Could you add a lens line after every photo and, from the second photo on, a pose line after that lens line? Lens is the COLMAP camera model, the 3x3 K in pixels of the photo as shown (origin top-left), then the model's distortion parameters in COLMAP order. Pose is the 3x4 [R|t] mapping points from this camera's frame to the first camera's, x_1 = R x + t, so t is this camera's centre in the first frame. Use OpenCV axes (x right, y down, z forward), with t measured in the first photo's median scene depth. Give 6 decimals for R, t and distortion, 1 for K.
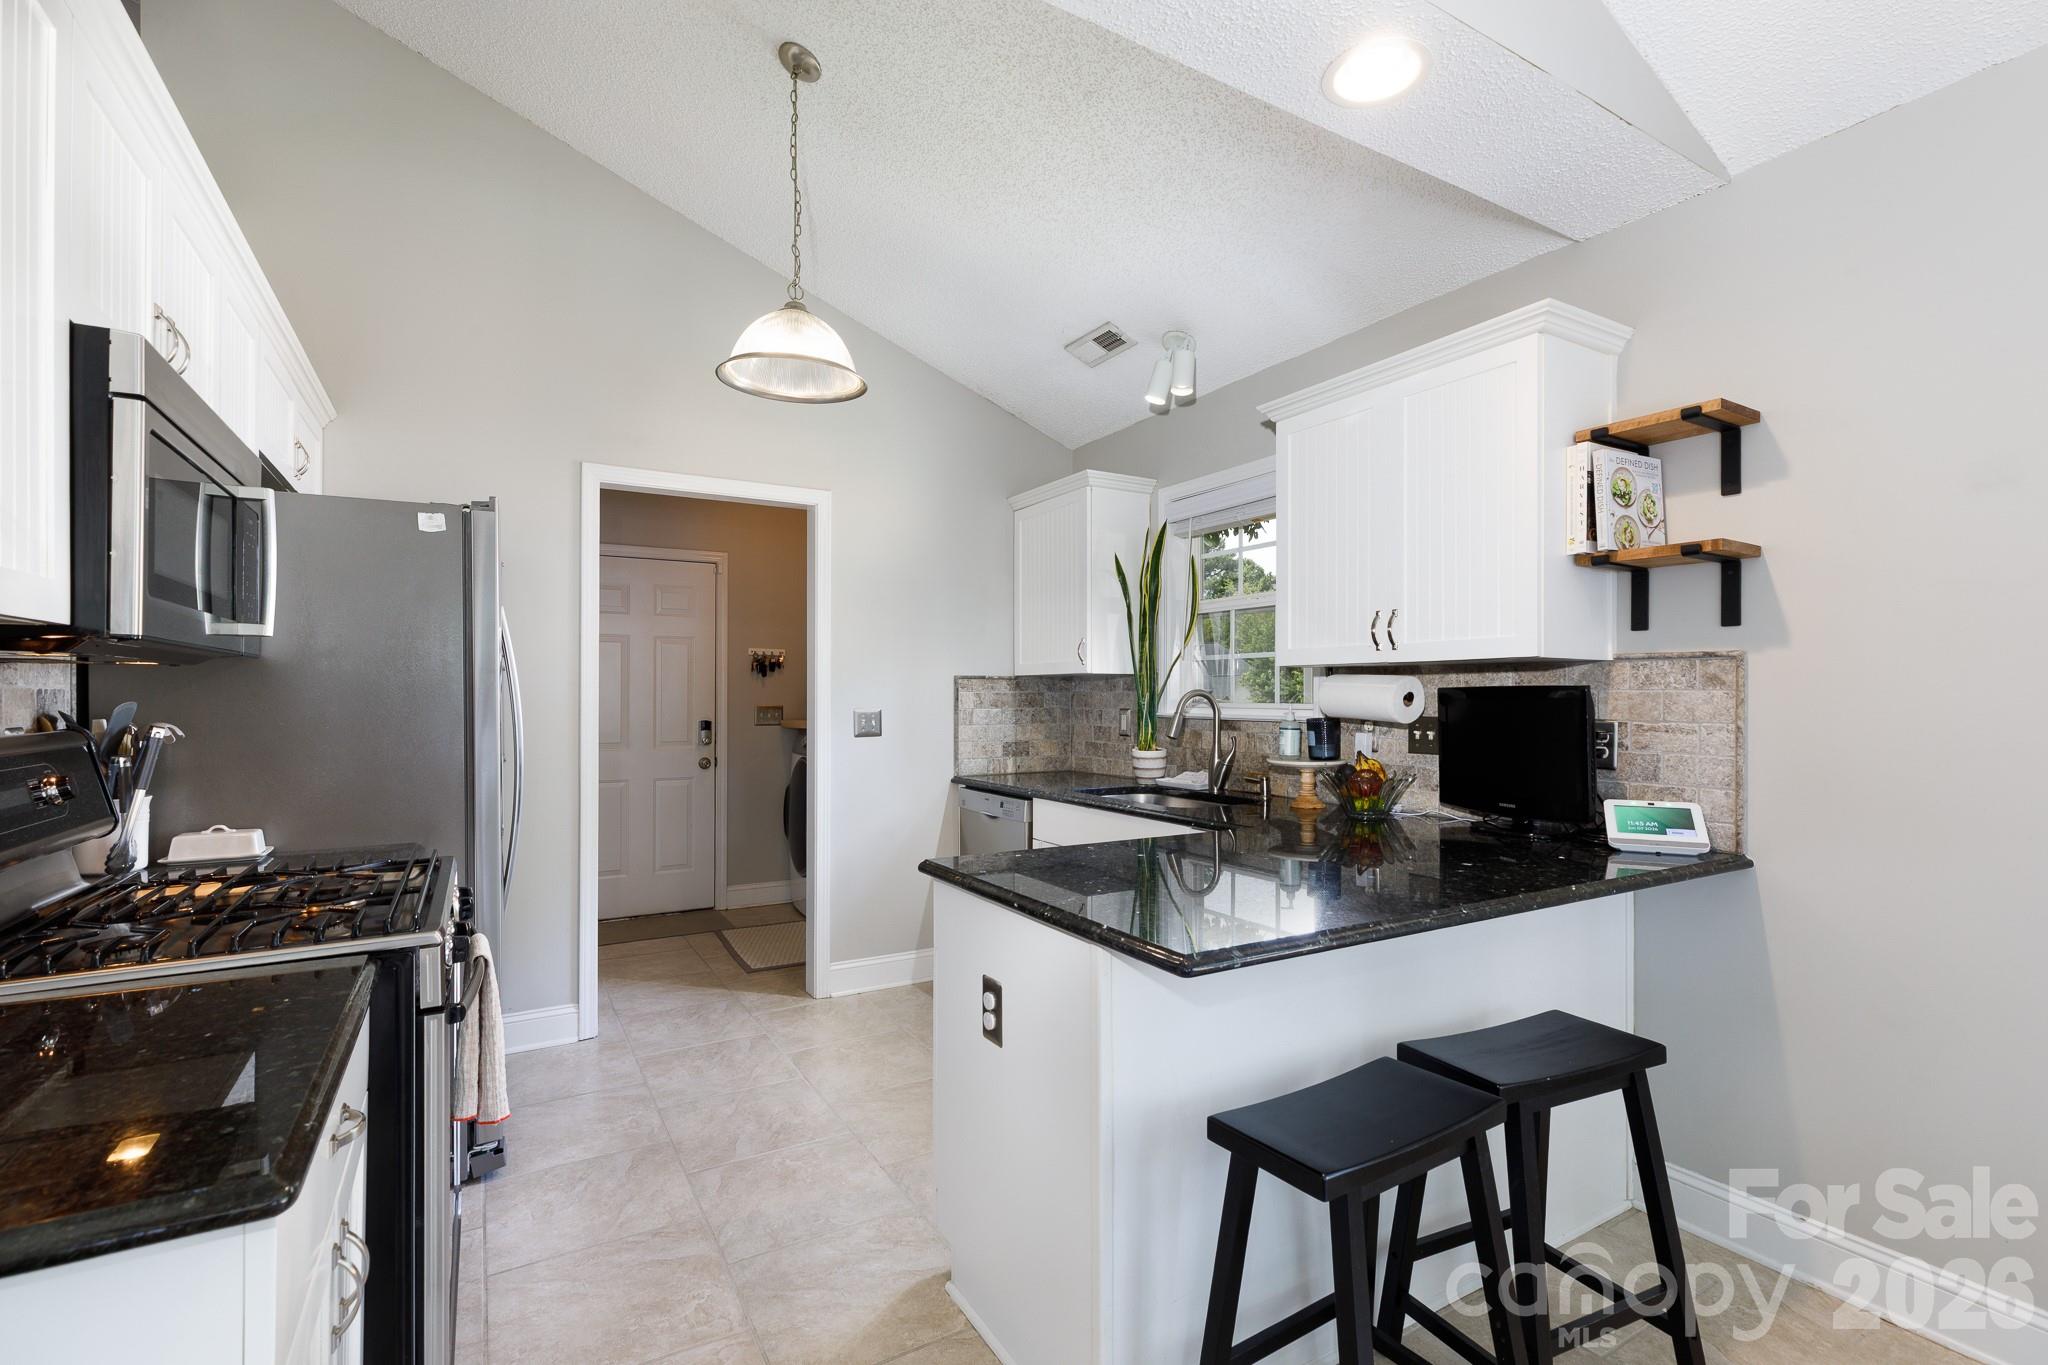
lens RADIAL K [[922.5, 0, 1035.3], [0, 922.5, 696.2], [0, 0, 1]] dist [0.003132, 0.000690]
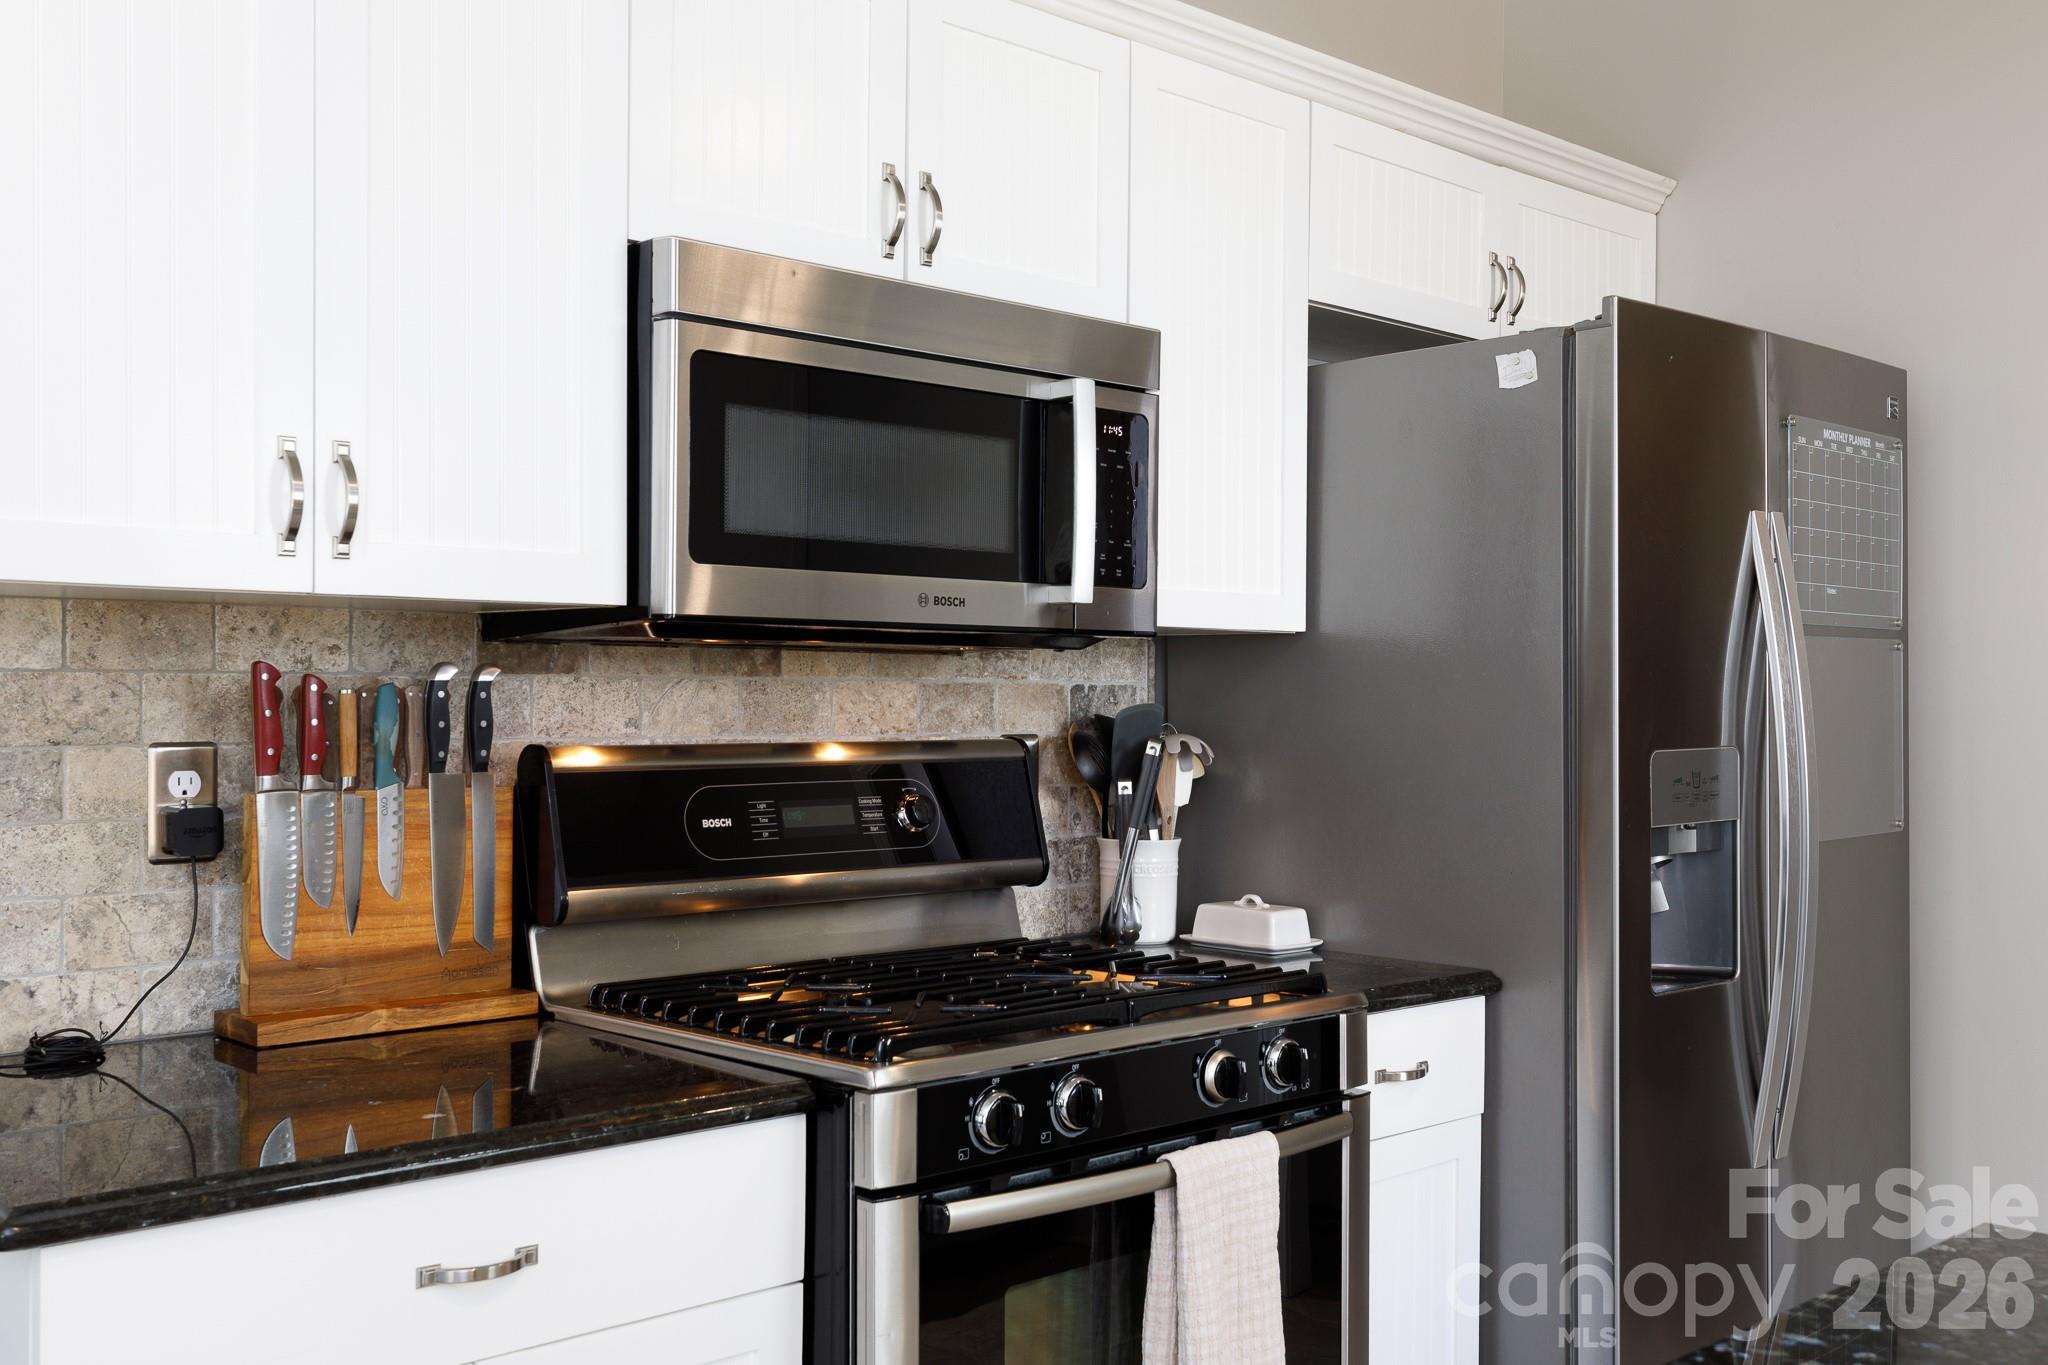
lens RADIAL K [[2006.9, 0, 1021.8], [0, 2006.9, 686.5], [0, 0, 1]] dist [-0.002750, 0.000000]
pose [[0.224844, -0.003646, -0.974388, 0.450475], [-0.009206, 0.999940, -0.005865, 0.002895], [0.974351, 0.010289, 0.224798, 0.523928]]
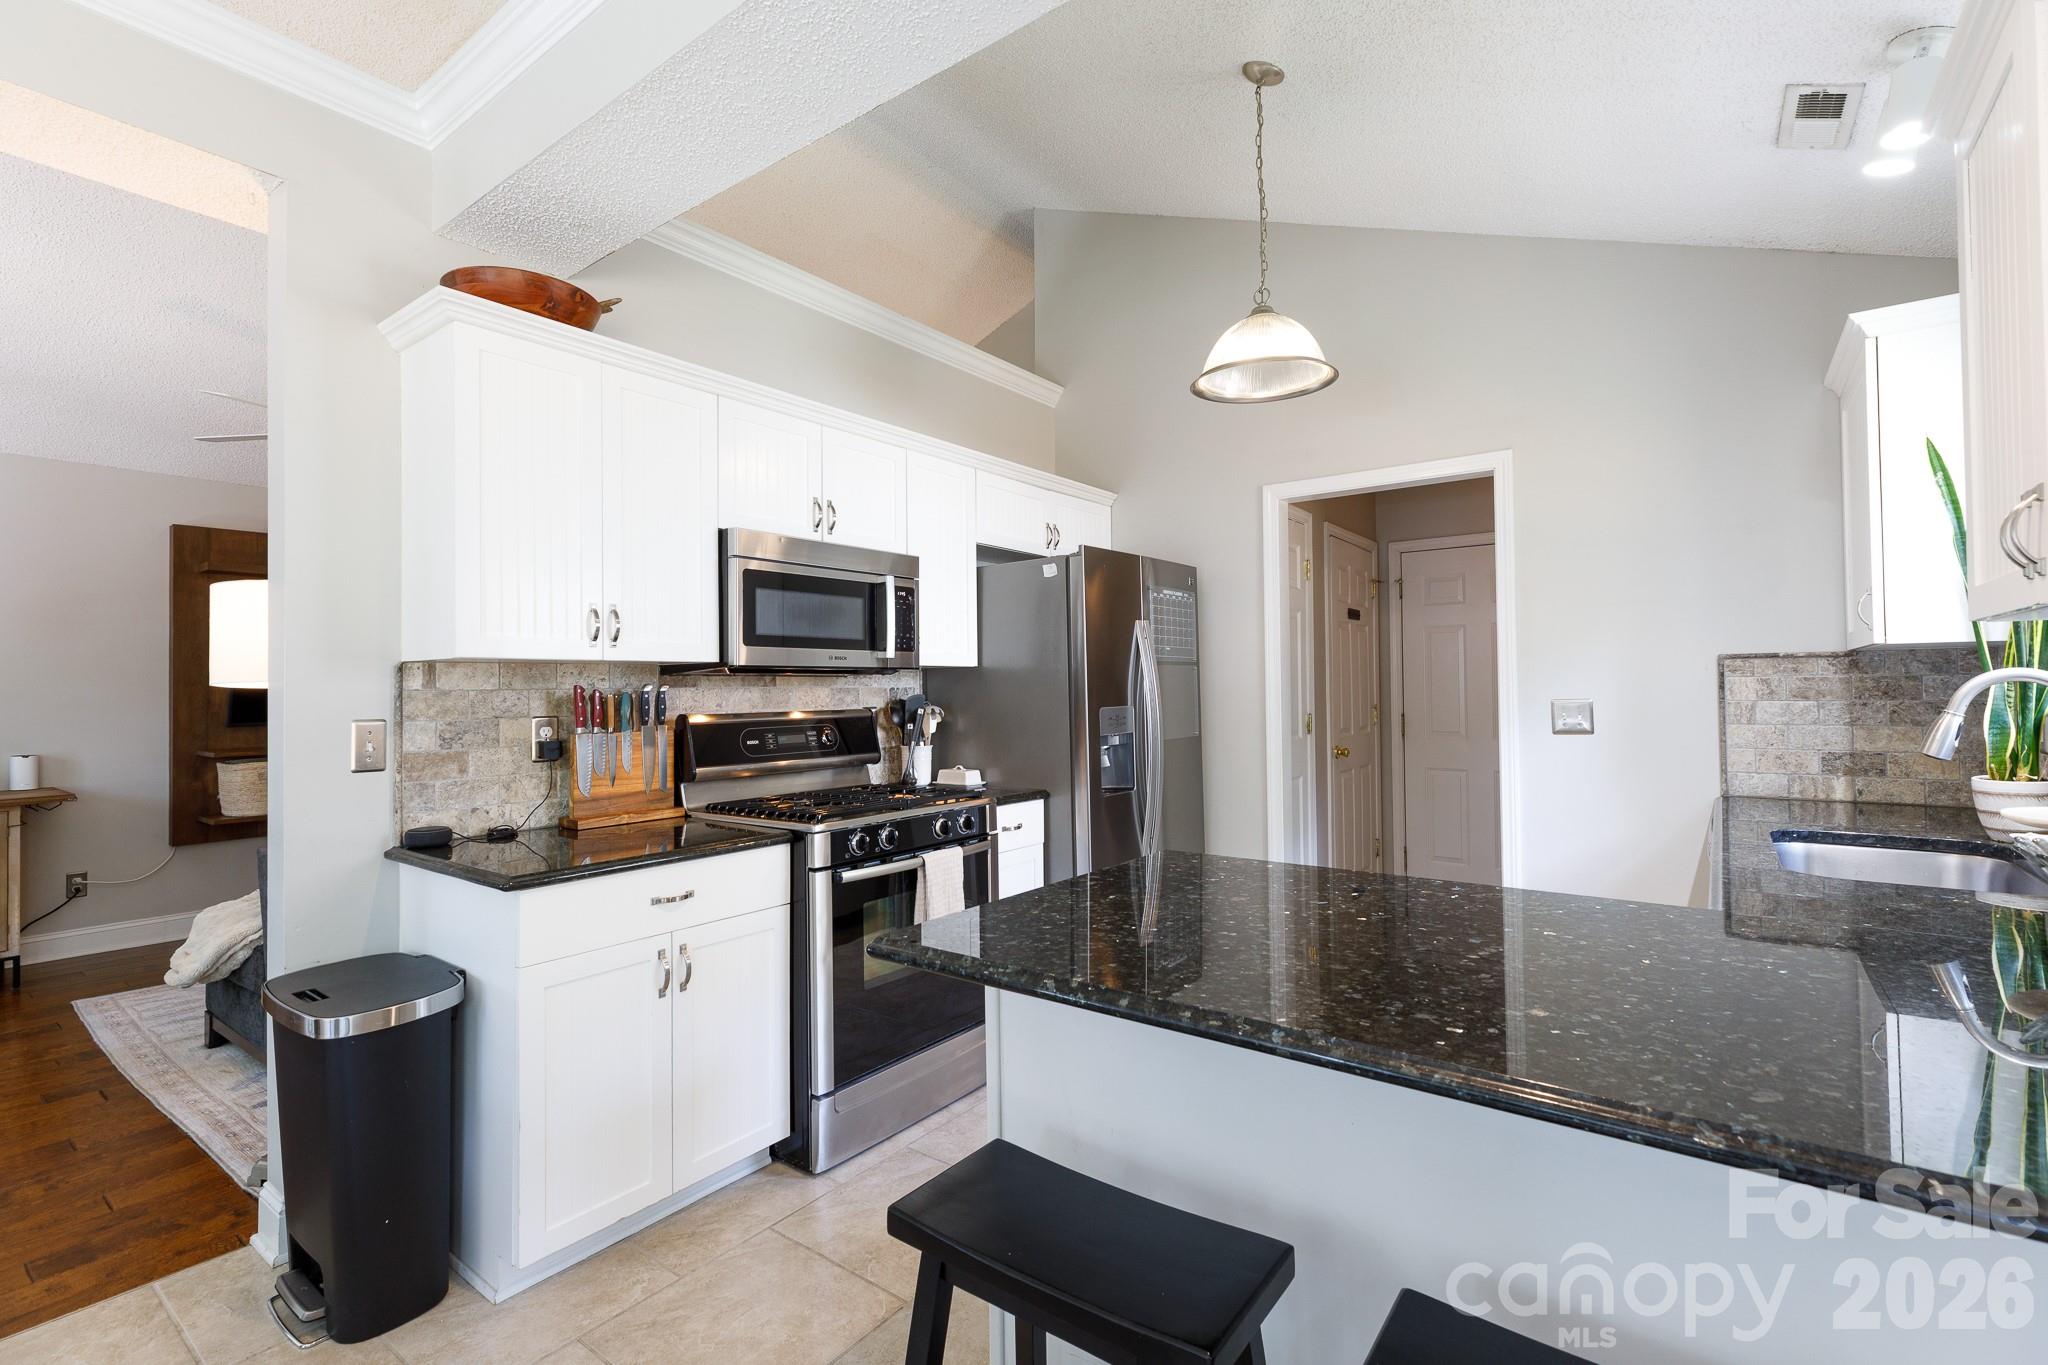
lens RADIAL K [[922.5, 0, 1029.7], [0, 922.5, 669.2], [0, 0, 1]] dist [0.003132, 0.000690]
pose [[0.377111, -0.025210, -0.925825, 0.757528], [0.009476, 0.999682, -0.023361, 0.001370], [0.926120, 0.000037, 0.377230, 0.472918]]
